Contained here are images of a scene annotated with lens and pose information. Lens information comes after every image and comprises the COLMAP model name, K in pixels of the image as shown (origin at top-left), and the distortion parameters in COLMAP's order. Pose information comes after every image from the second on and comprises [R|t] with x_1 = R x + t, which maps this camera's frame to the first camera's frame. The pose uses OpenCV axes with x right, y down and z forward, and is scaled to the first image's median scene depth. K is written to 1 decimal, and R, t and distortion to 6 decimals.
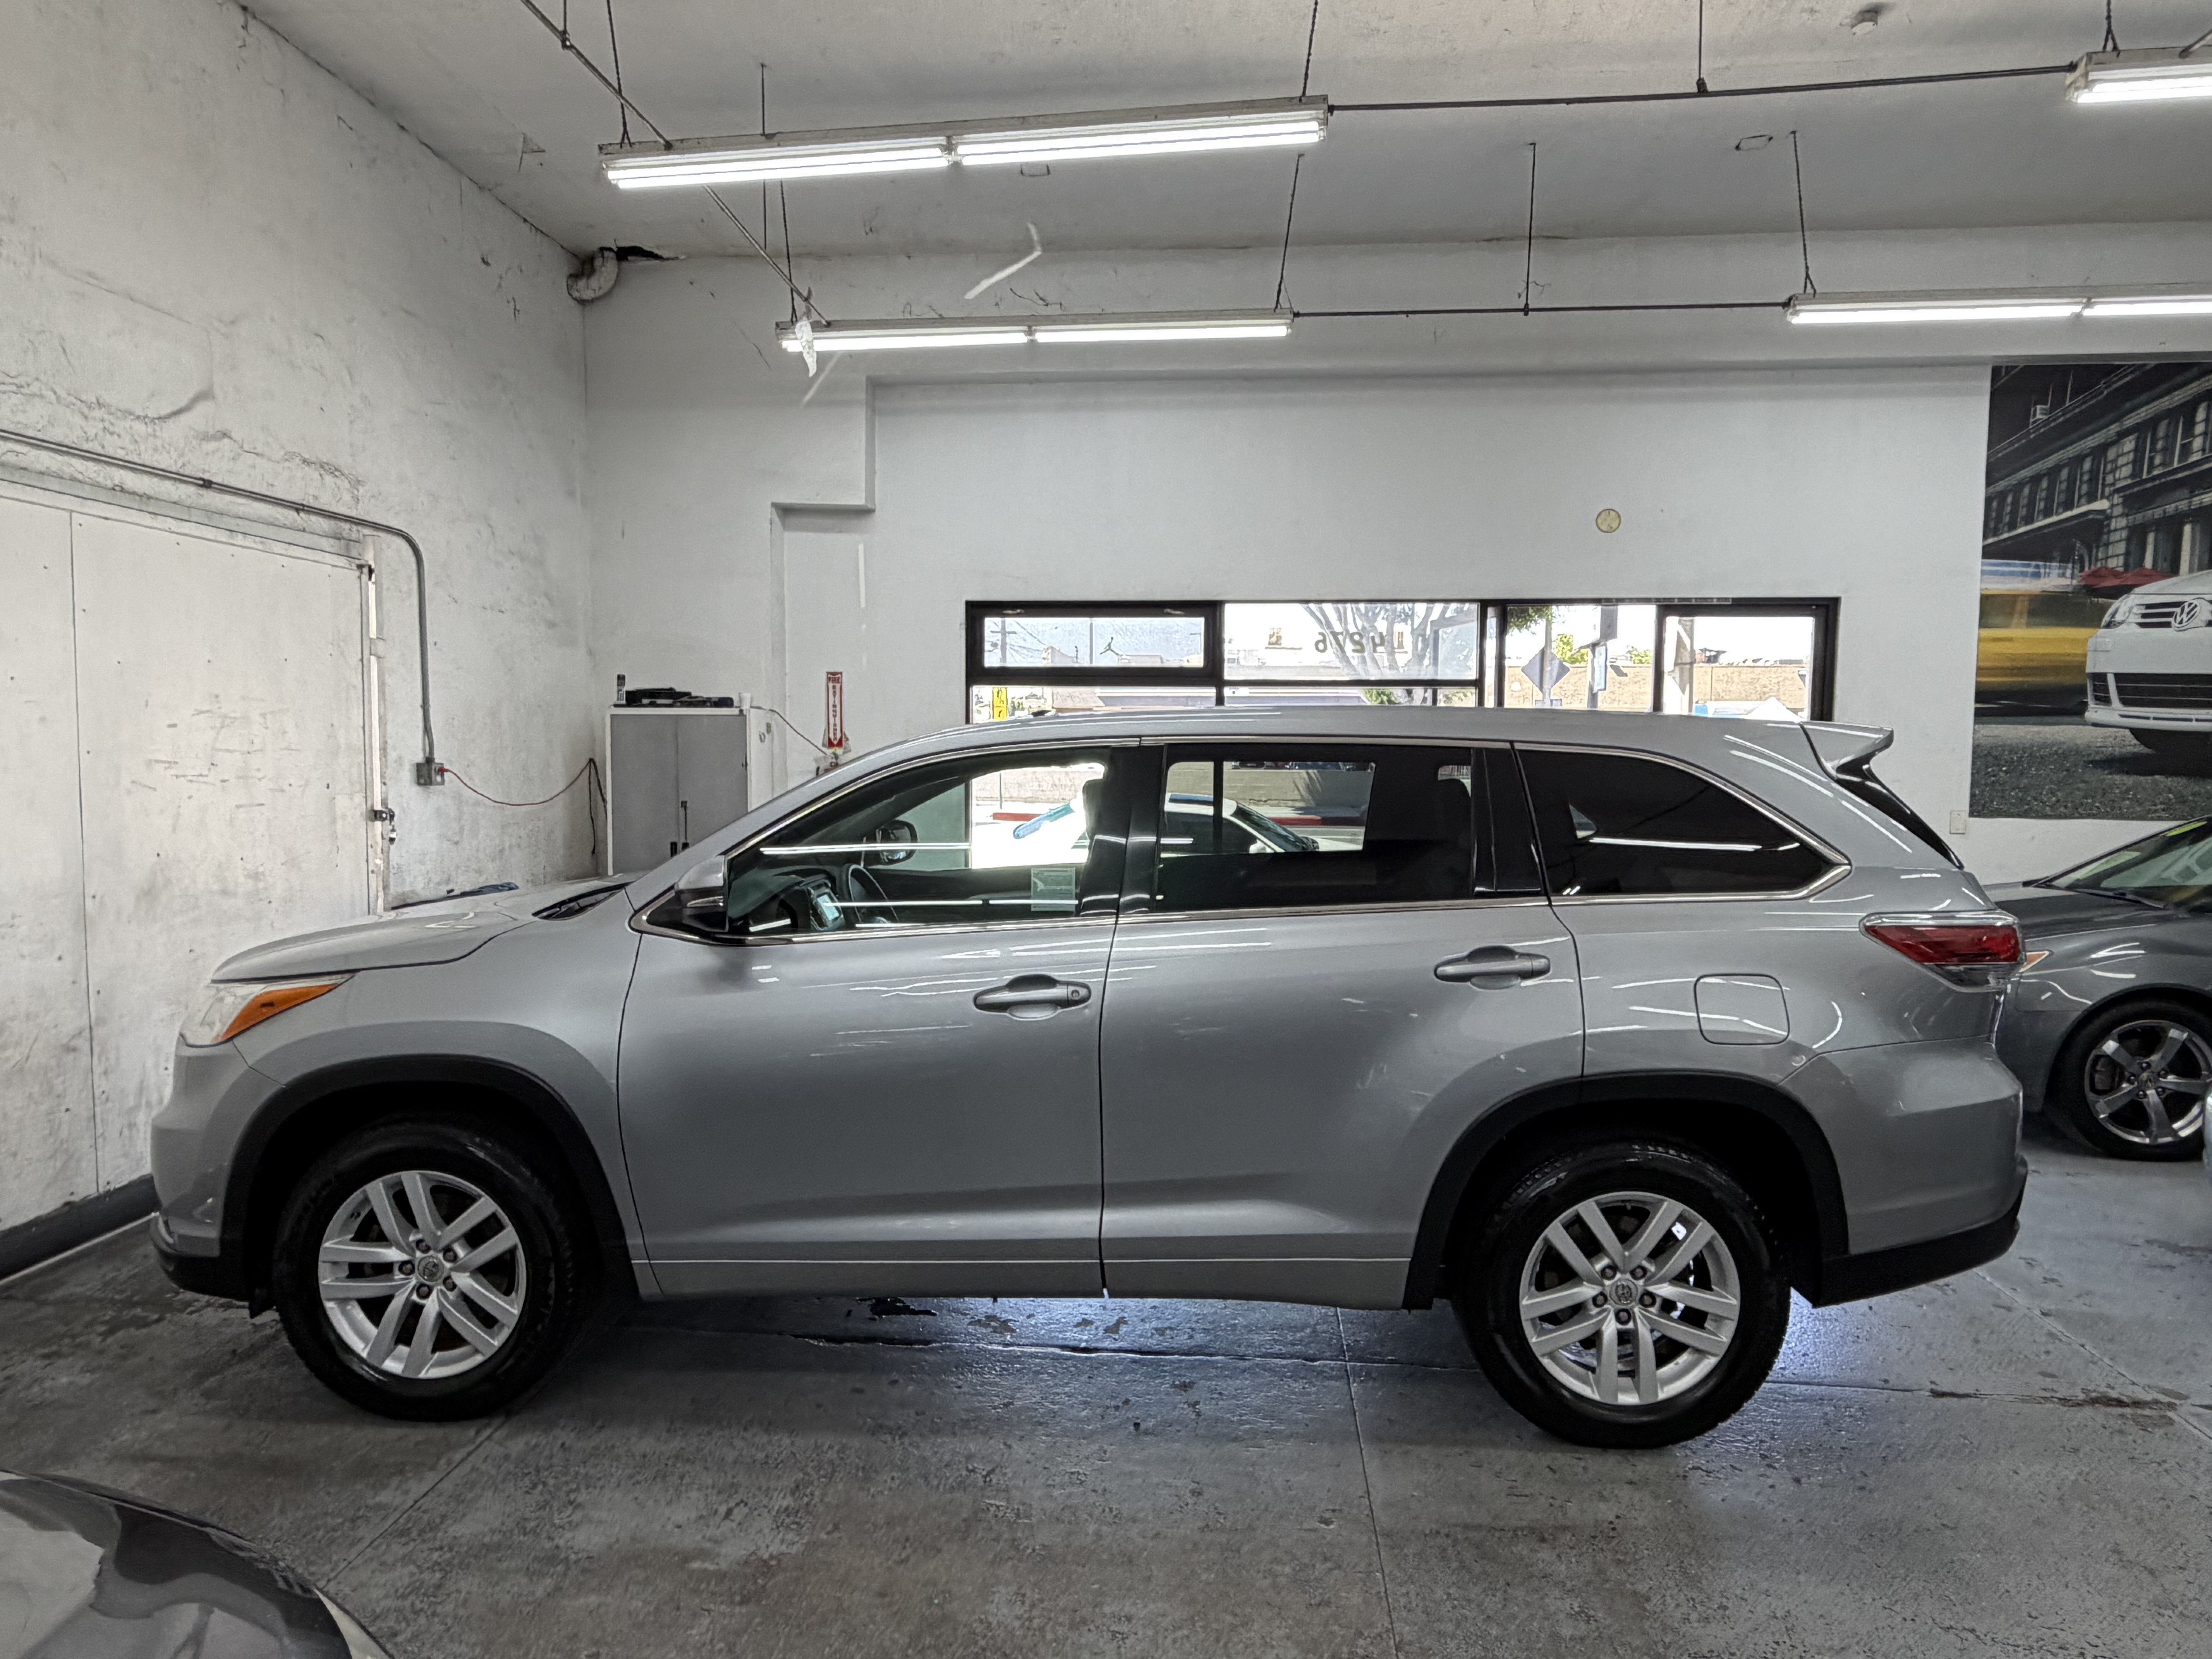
lens RADIAL K [[1380.1, 0, 1116.1], [0, 1380.1, 831.5], [0, 0, 1]] dist [-0.005331, 0.008009]
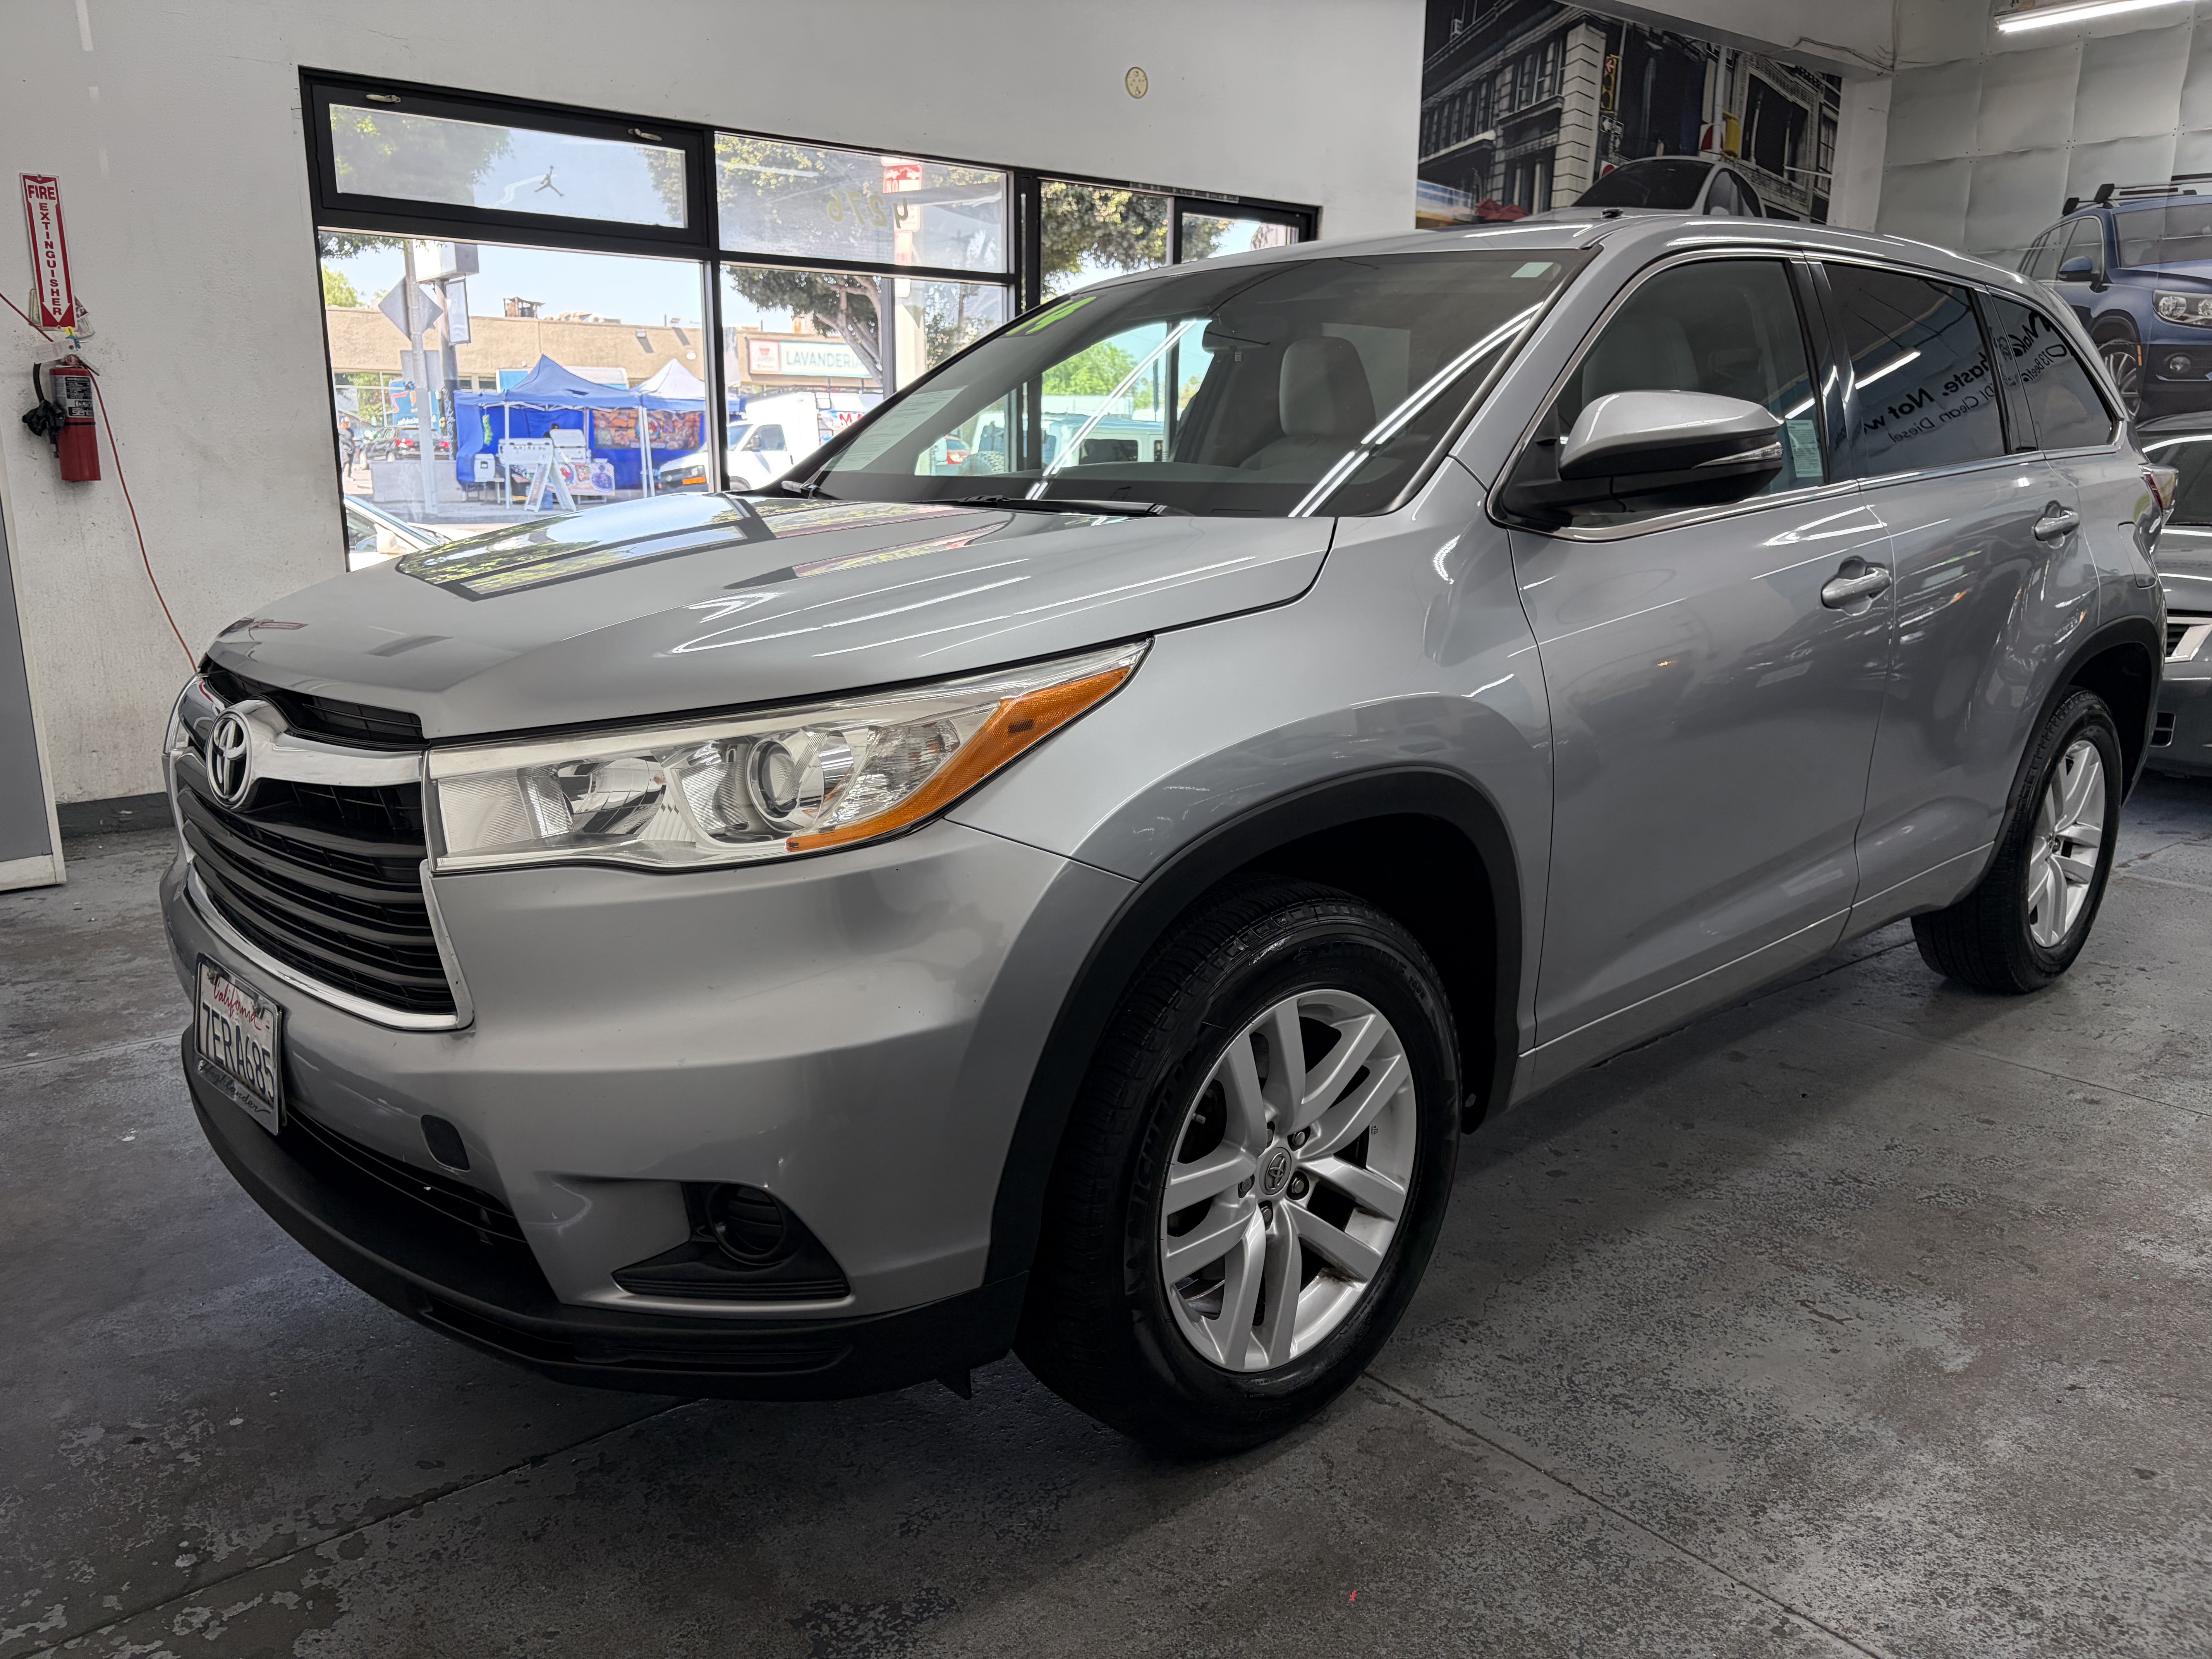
lens RADIAL K [[1692.2, 0, 1116.6], [0, 1692.2, 837.3], [0, 0, 1]] dist [0.036904, -0.036010]
pose [[0.704441, -0.160697, 0.691331, -0.435759], [0.040905, 0.981605, 0.186489, 0.027348], [-0.708582, -0.103092, 0.698057, 0.261879]]
